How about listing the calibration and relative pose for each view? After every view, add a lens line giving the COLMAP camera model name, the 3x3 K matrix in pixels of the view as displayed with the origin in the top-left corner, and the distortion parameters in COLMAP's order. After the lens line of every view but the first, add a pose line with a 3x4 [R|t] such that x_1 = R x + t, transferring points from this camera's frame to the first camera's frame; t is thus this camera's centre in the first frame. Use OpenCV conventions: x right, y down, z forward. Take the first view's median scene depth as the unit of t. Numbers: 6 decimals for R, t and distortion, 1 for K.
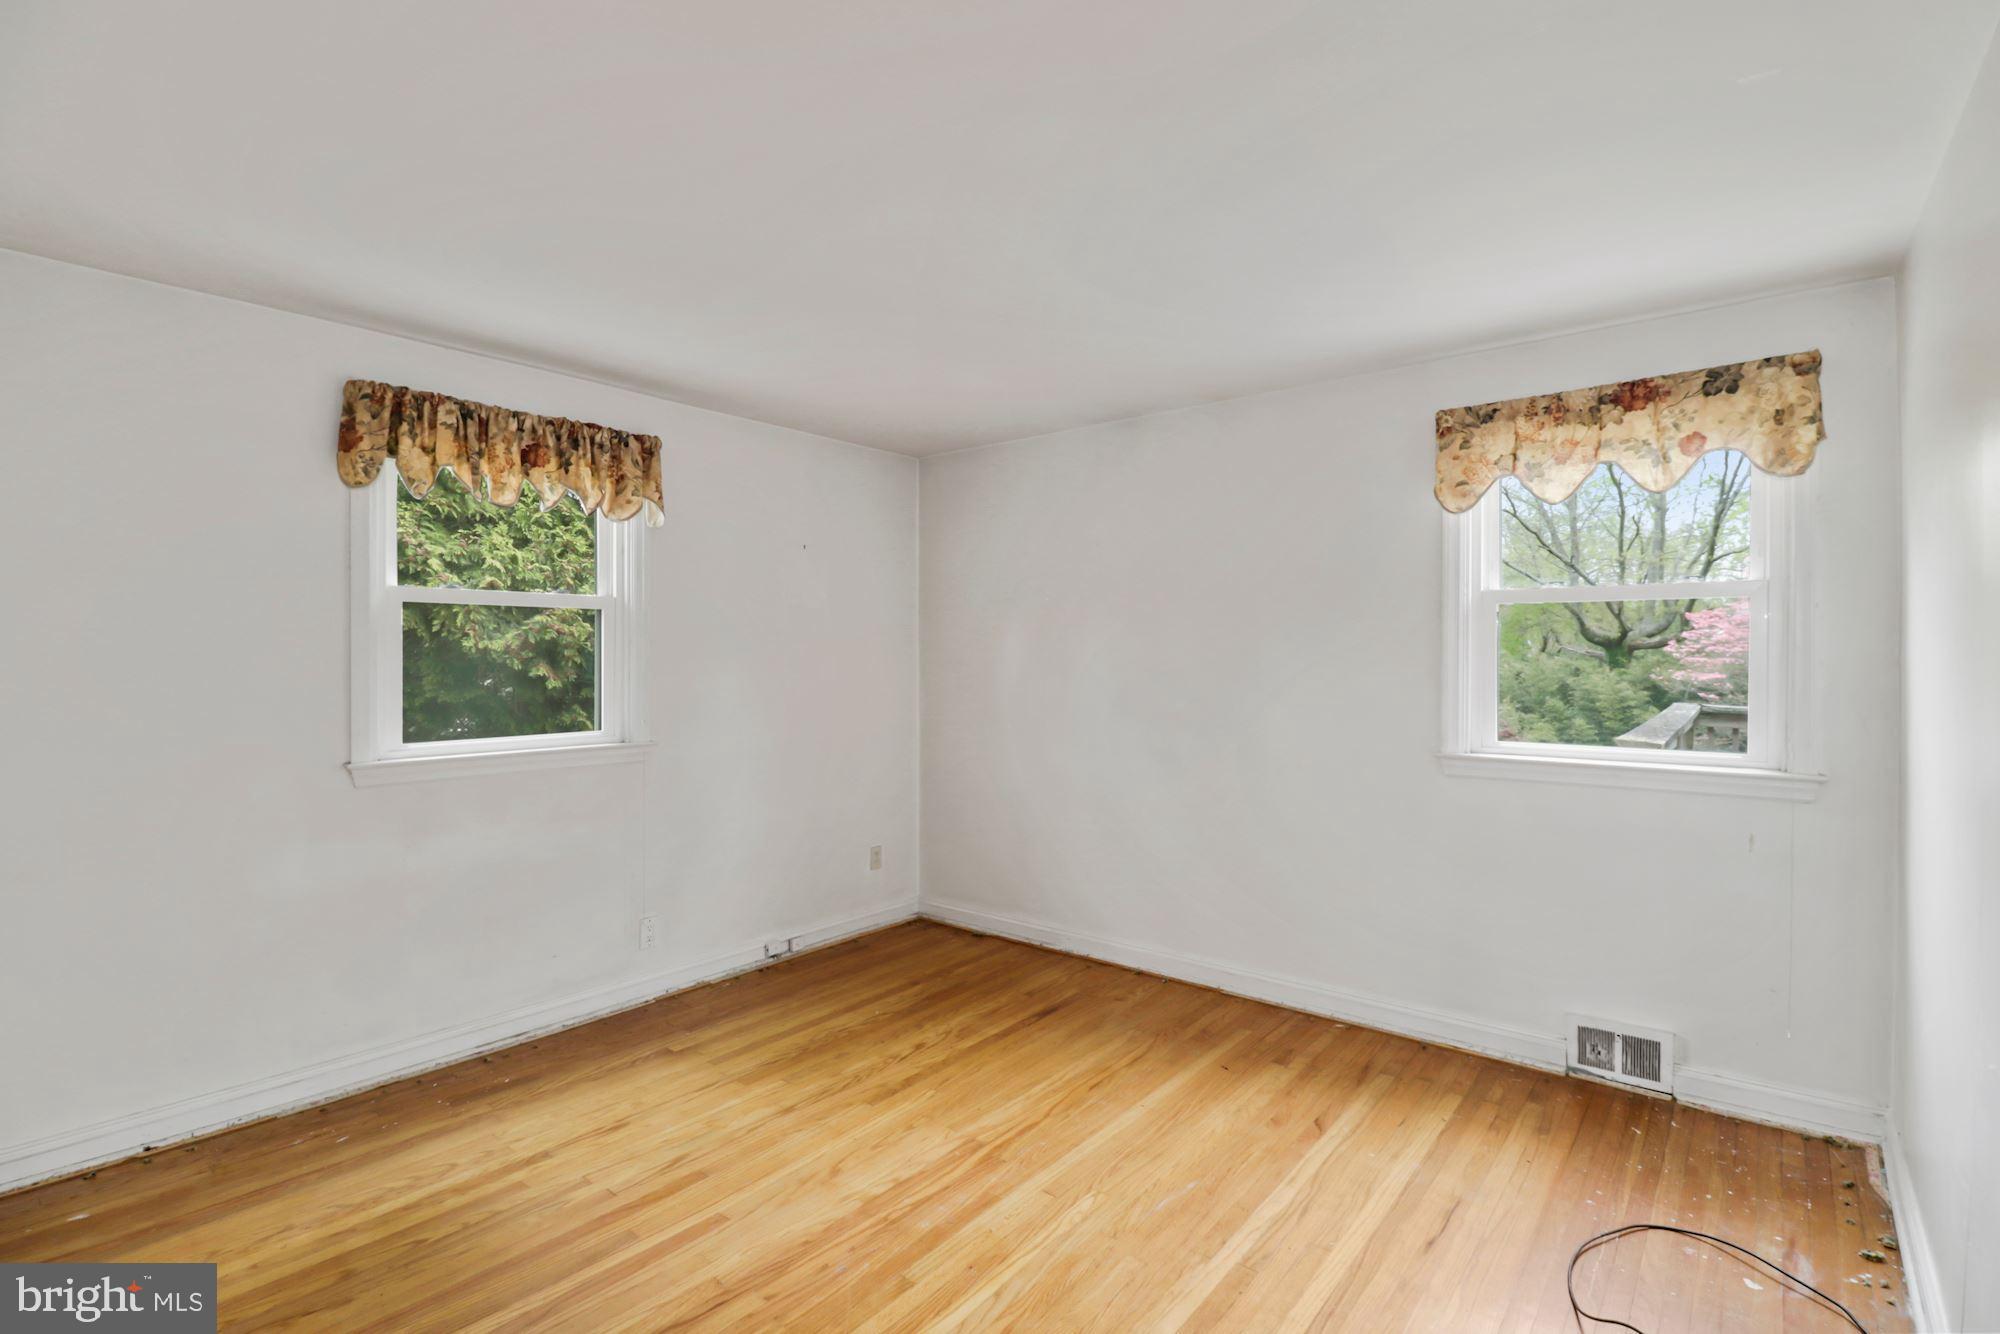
lens RADIAL K [[944.8, 0, 1005.5], [0, 944.8, 659.3], [0, 0, 1]] dist [0.009265, -0.005703]
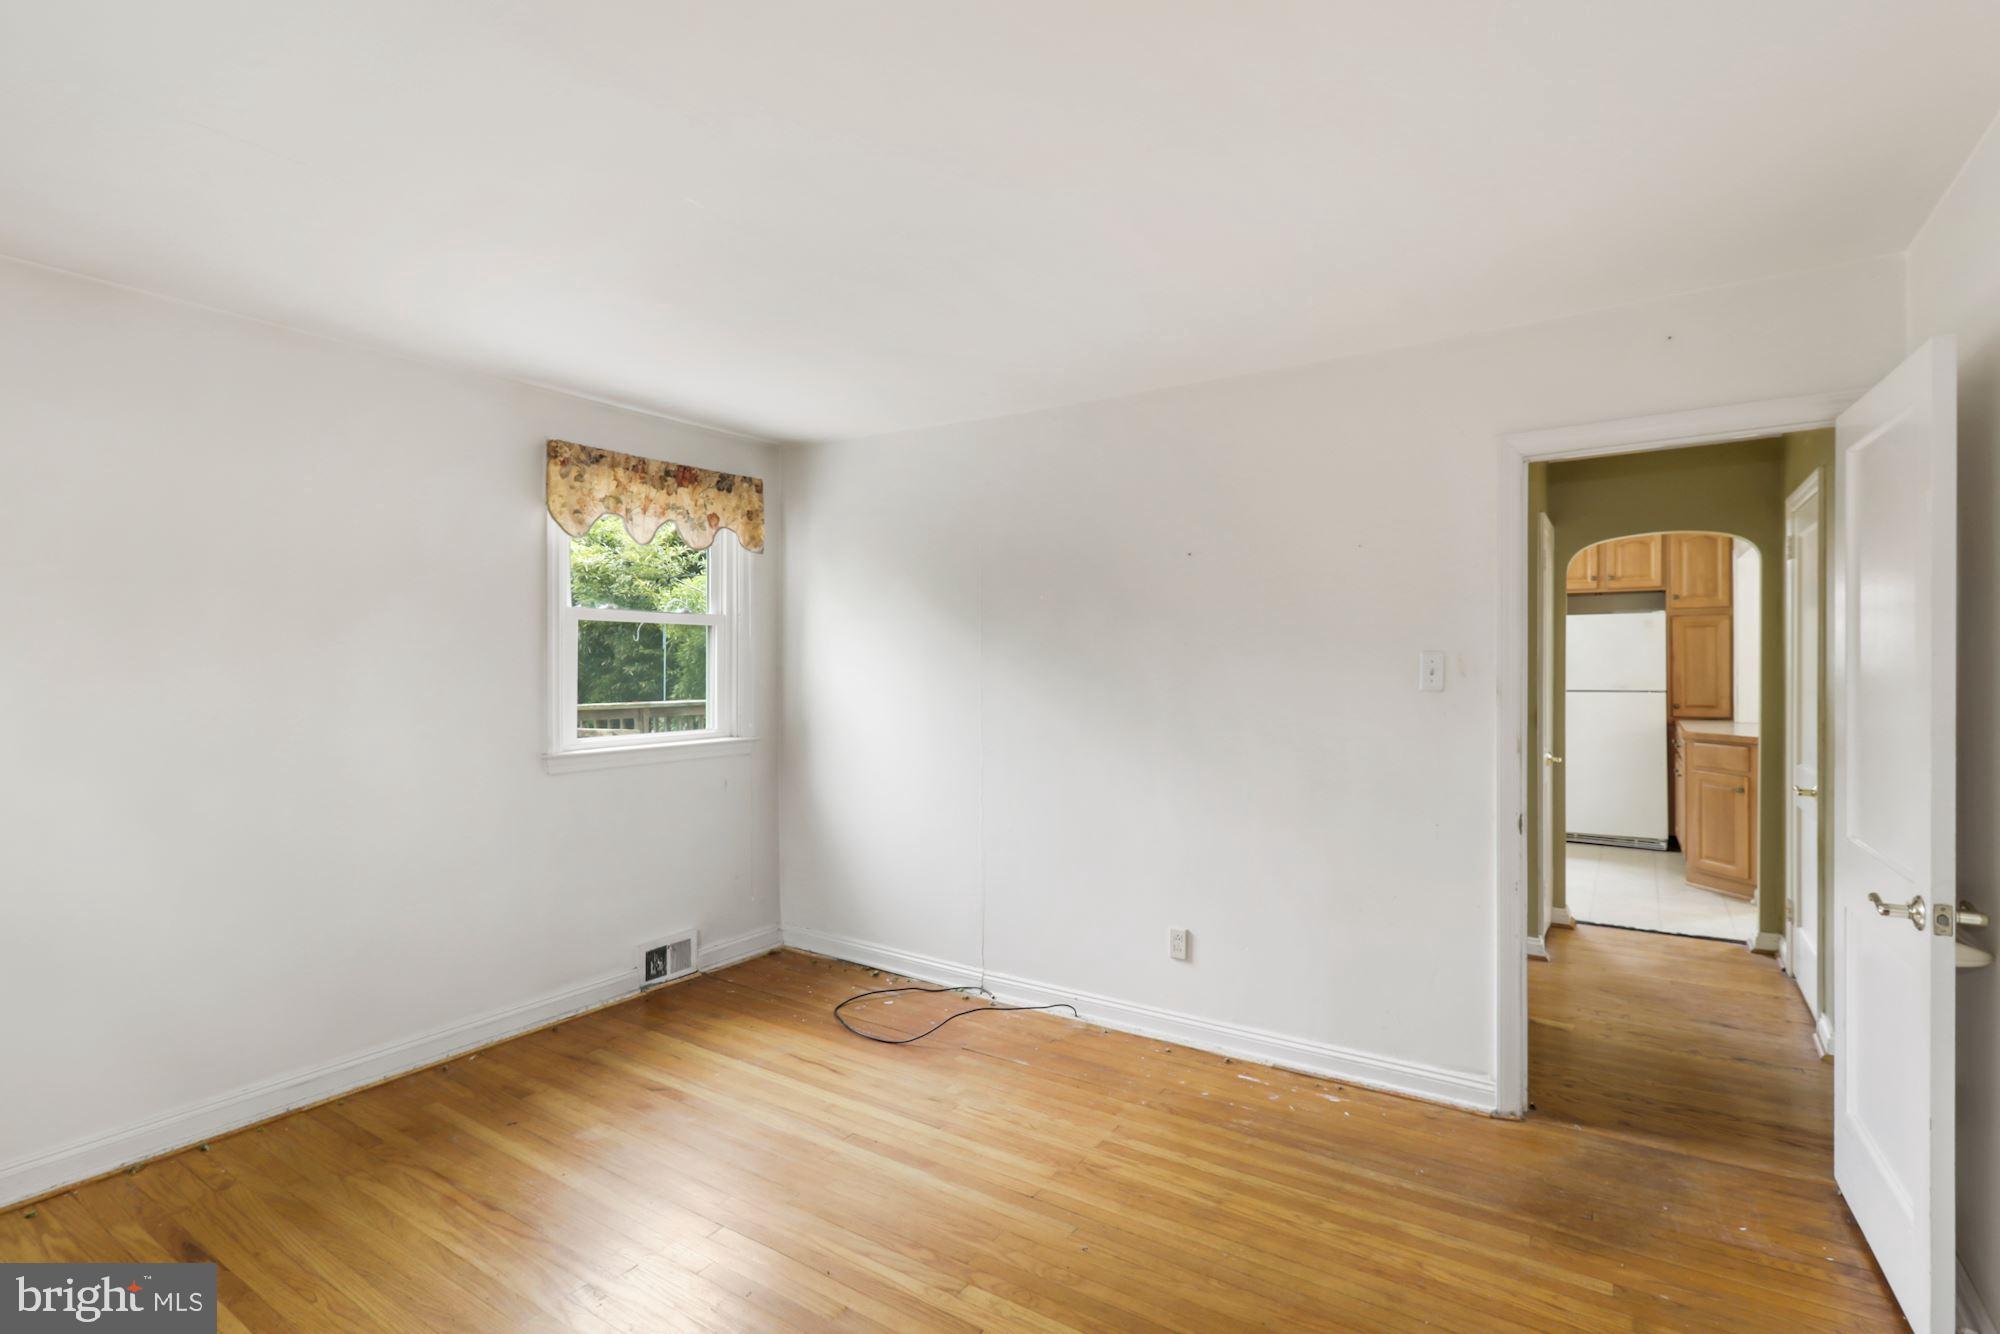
lens RADIAL K [[944.8, 0, 1019.8], [0, 944.8, 674.5], [0, 0, 1]] dist [0.009265, -0.005703]
pose [[-0.104028, -0.008200, 0.994541, -0.732435], [0.013507, 0.999862, 0.009657, 0.004293], [-0.994483, 0.014438, -0.103903, 0.632198]]
